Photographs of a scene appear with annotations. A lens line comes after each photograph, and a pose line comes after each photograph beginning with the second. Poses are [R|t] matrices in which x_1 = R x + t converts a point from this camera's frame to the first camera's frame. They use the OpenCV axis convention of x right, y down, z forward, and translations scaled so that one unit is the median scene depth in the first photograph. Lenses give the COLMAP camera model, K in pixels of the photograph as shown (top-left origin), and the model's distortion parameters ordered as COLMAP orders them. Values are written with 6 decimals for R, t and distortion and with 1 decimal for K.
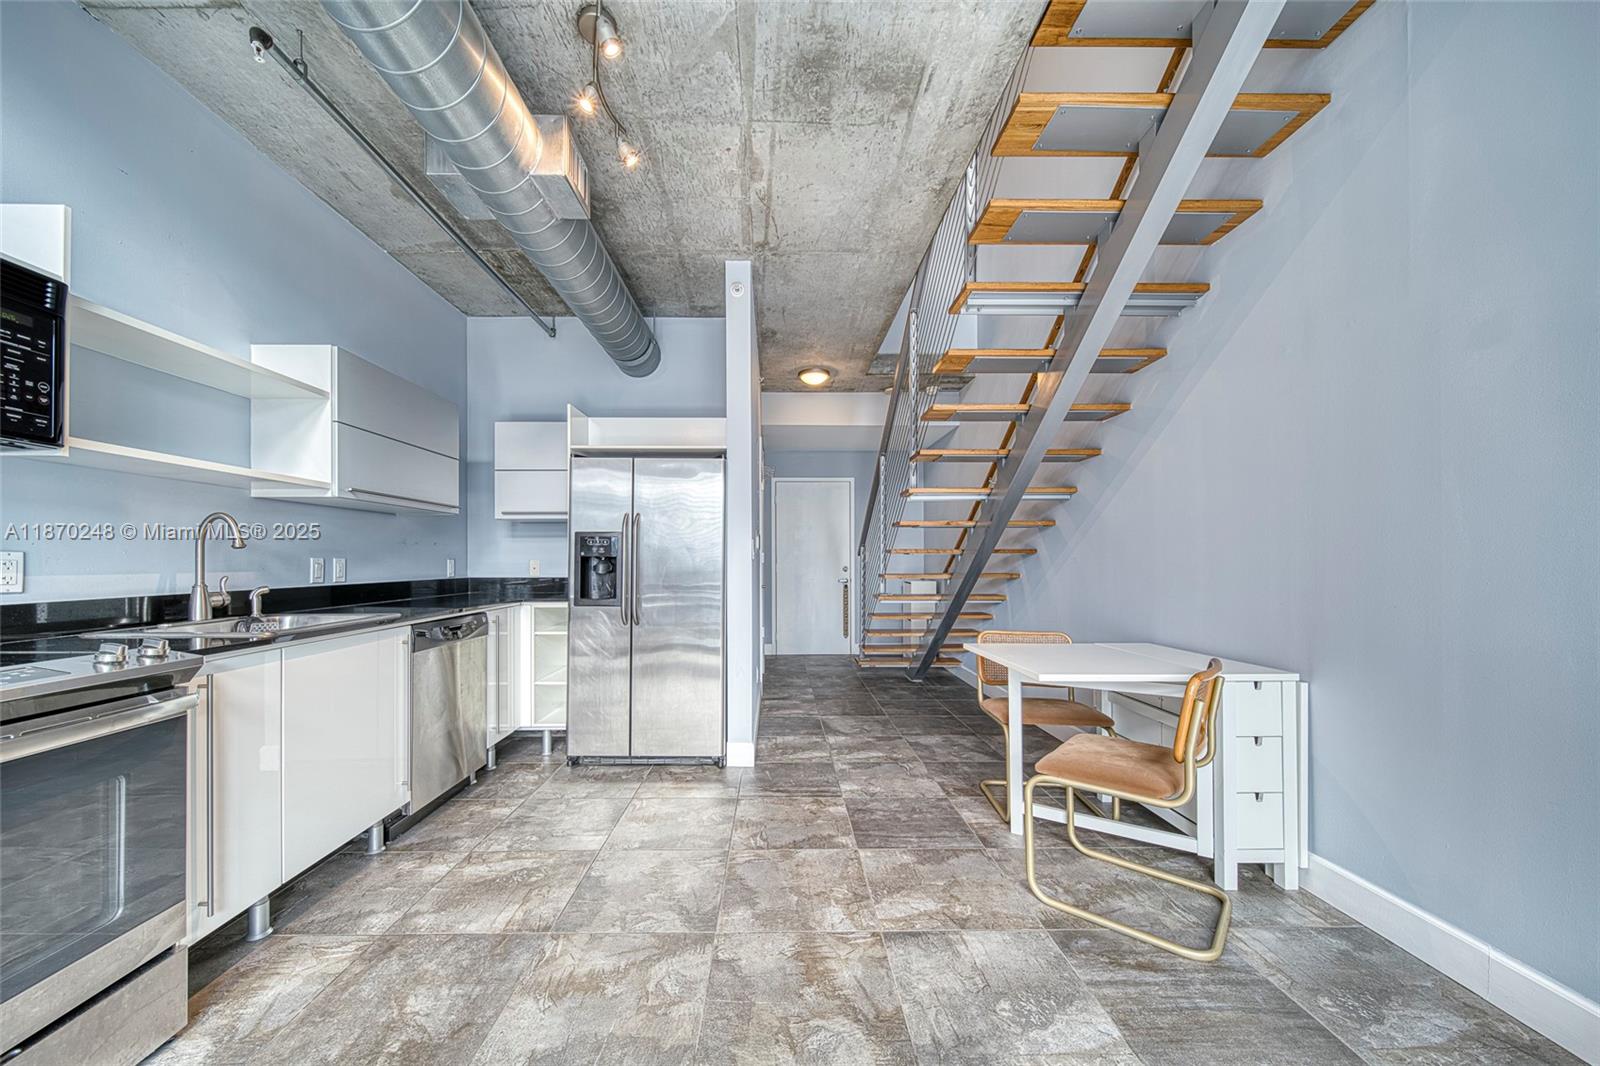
lens RADIAL K [[592.1, 0, 796.7], [0, 592.1, 554.5], [0, 0, 1]] dist [-0.000539, -0.000968]
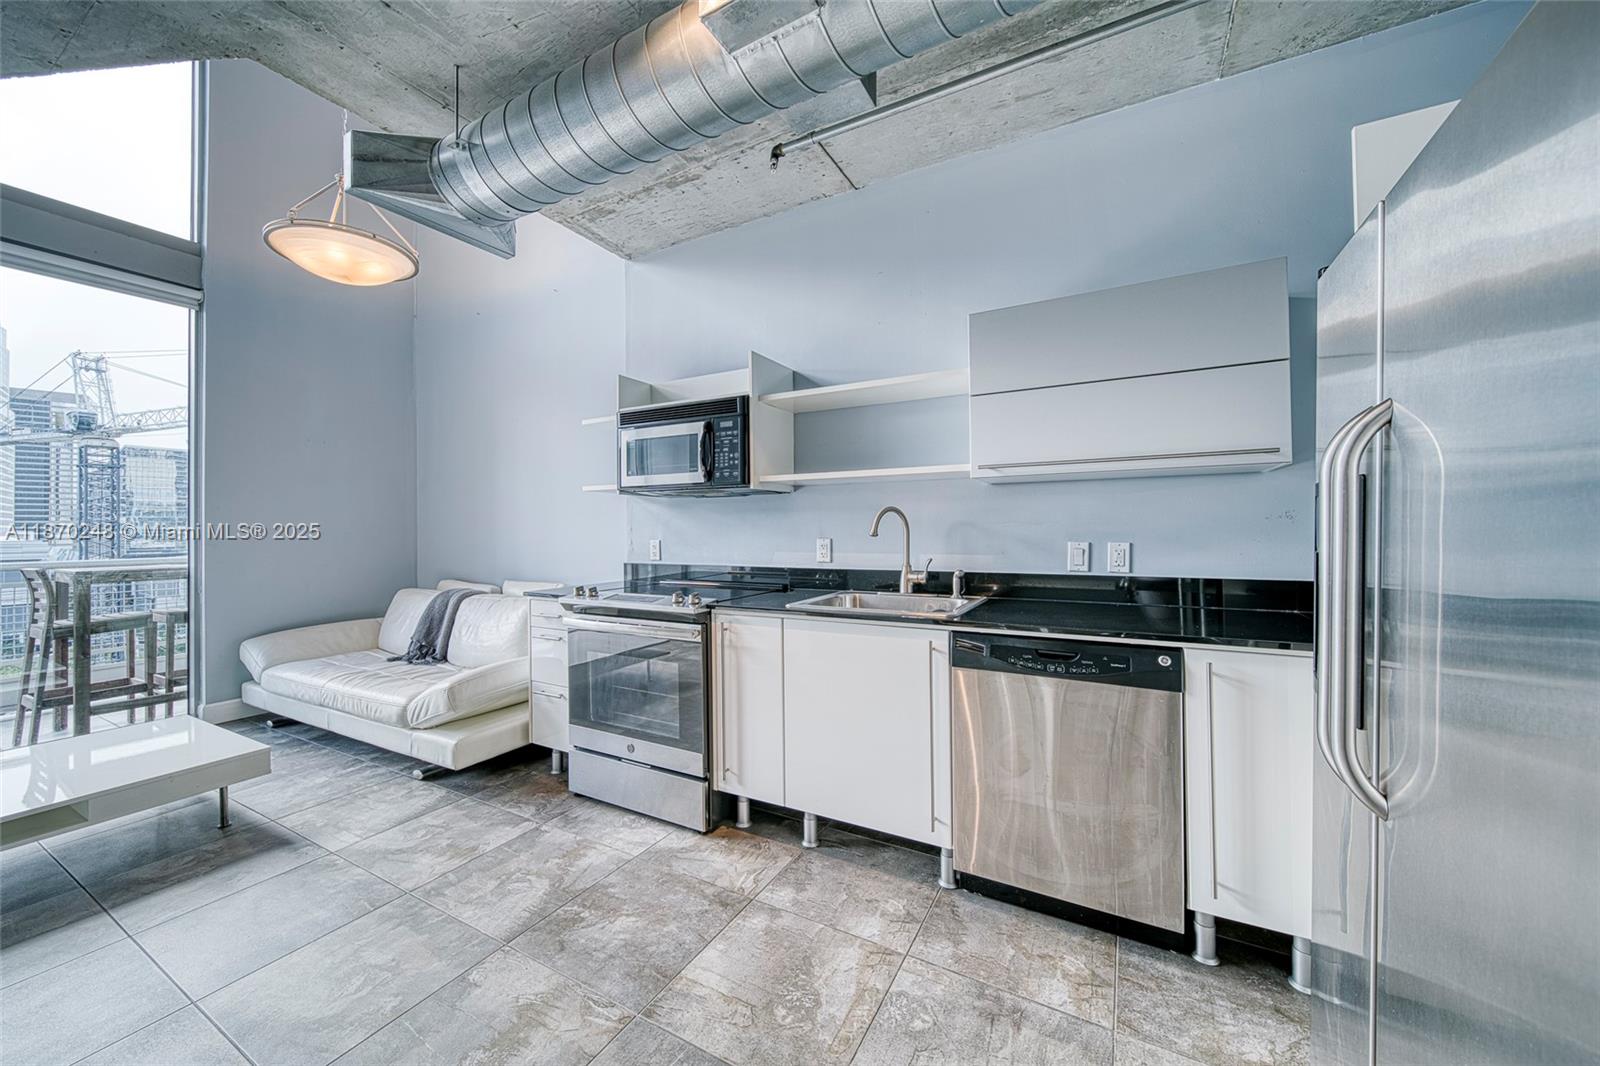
lens RADIAL K [[581.9, 0, 830.3], [0, 581.9, 519.4], [0, 0, 1]] dist [0.000852, -0.000842]
pose [[-0.501000, -0.001798, -0.865446, 0.105509], [0.021213, 0.999672, -0.014357, -0.022897], [0.865188, -0.025552, -0.500797, 1.167069]]
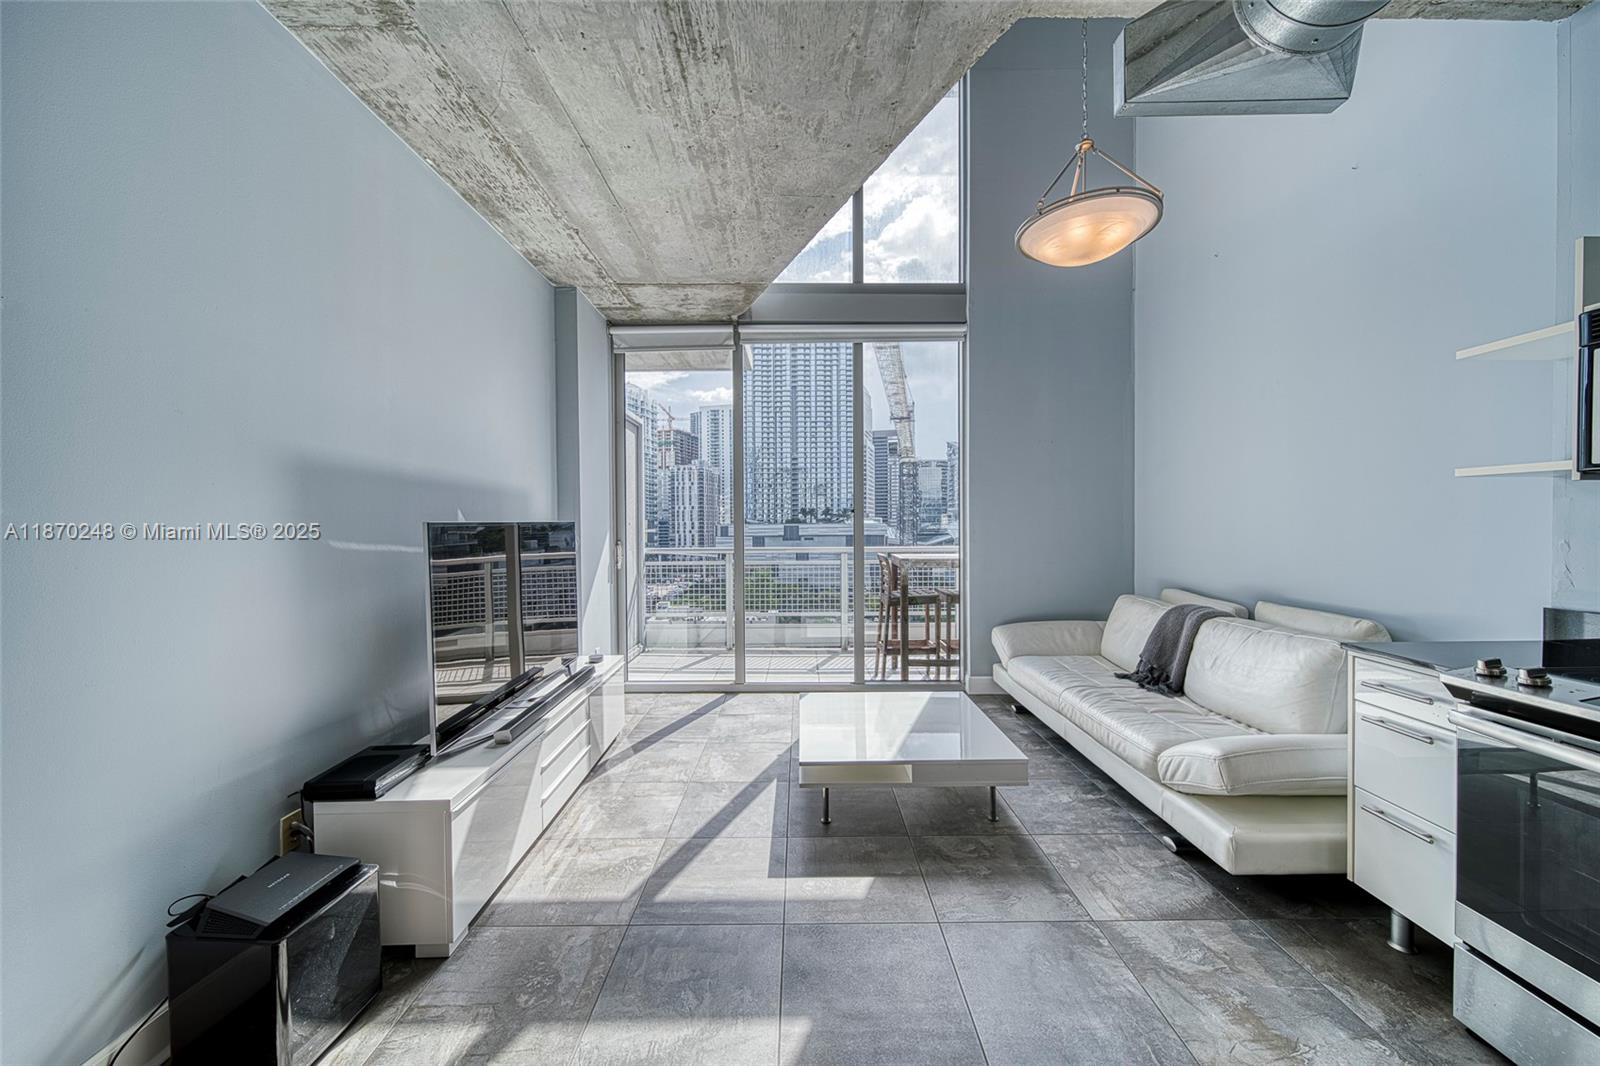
lens RADIAL K [[592.1, 0, 812.7], [0, 592.1, 551.7], [0, 0, 1]] dist [-0.000539, -0.000968]
pose [[-0.999905, 0.008429, 0.010880, 0.071422], [0.008904, 0.998973, 0.044427, -0.060751], [-0.010495, 0.044520, -0.998953, 0.815594]]
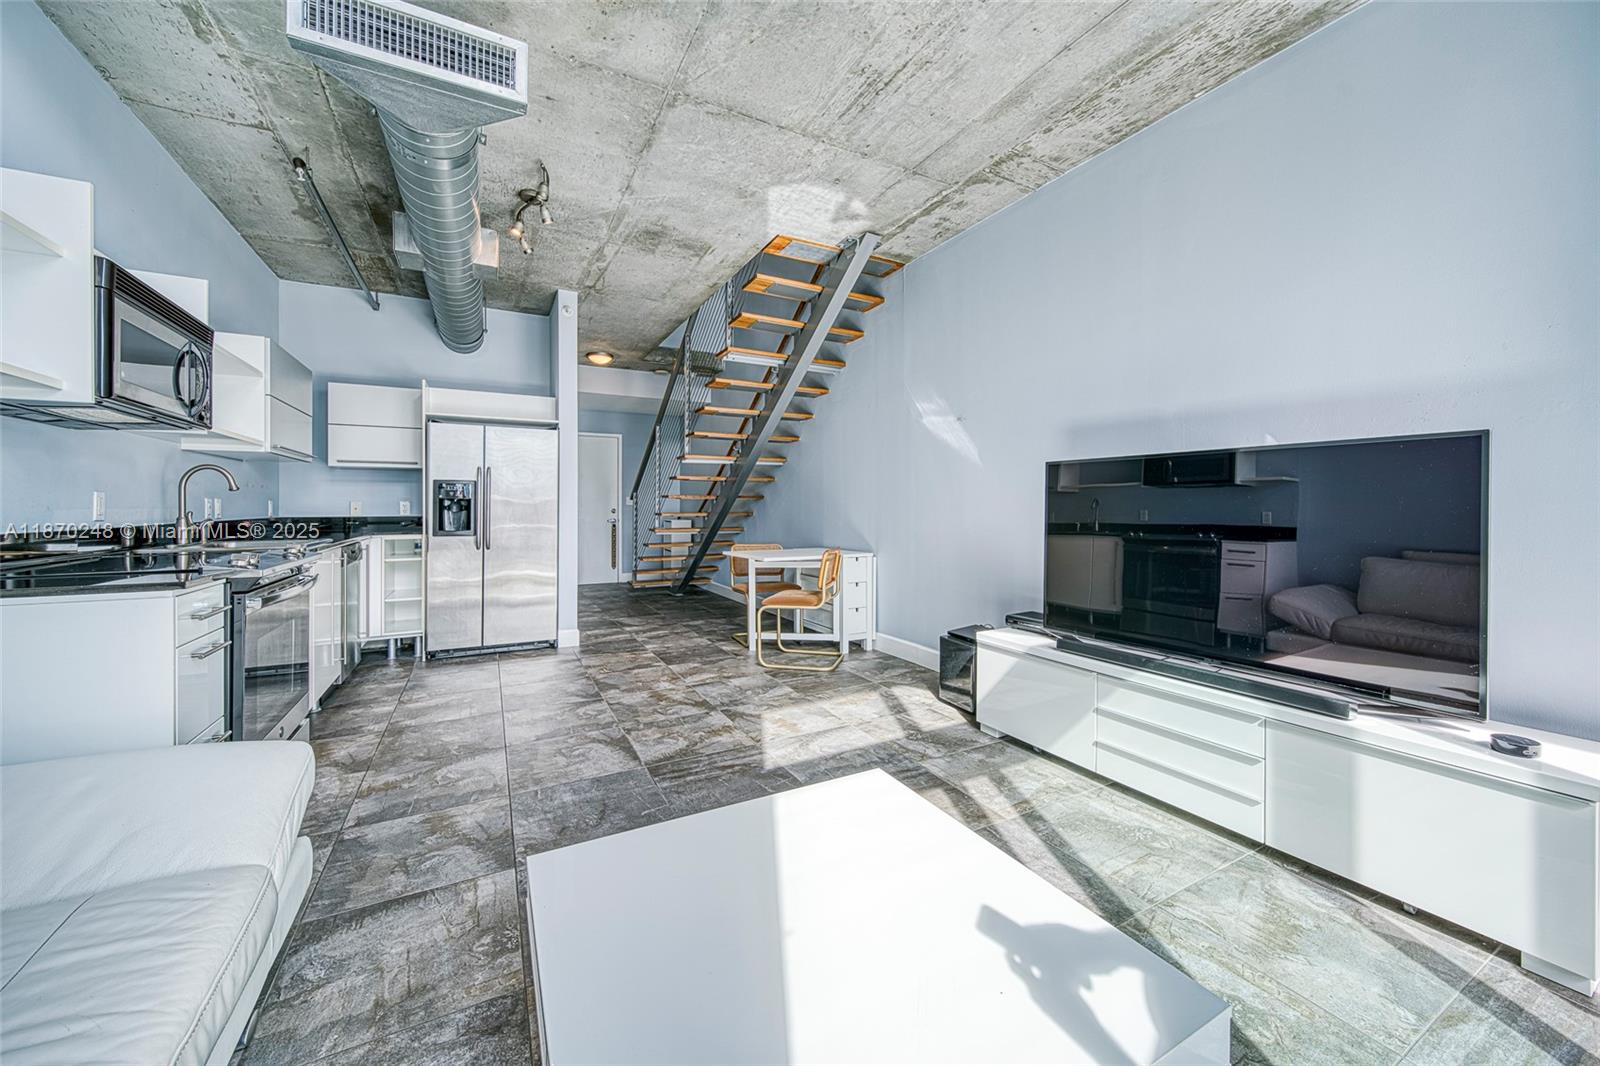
lens RADIAL K [[581.9, 0, 823.4], [0, 581.9, 510.7], [0, 0, 1]] dist [0.000852, -0.000842]
pose [[0.884540, -0.002459, 0.466458, -0.267454], [-0.005760, 0.999852, 0.016194, 0.006193], [-0.466428, -0.017011, 0.884395, -0.673668]]
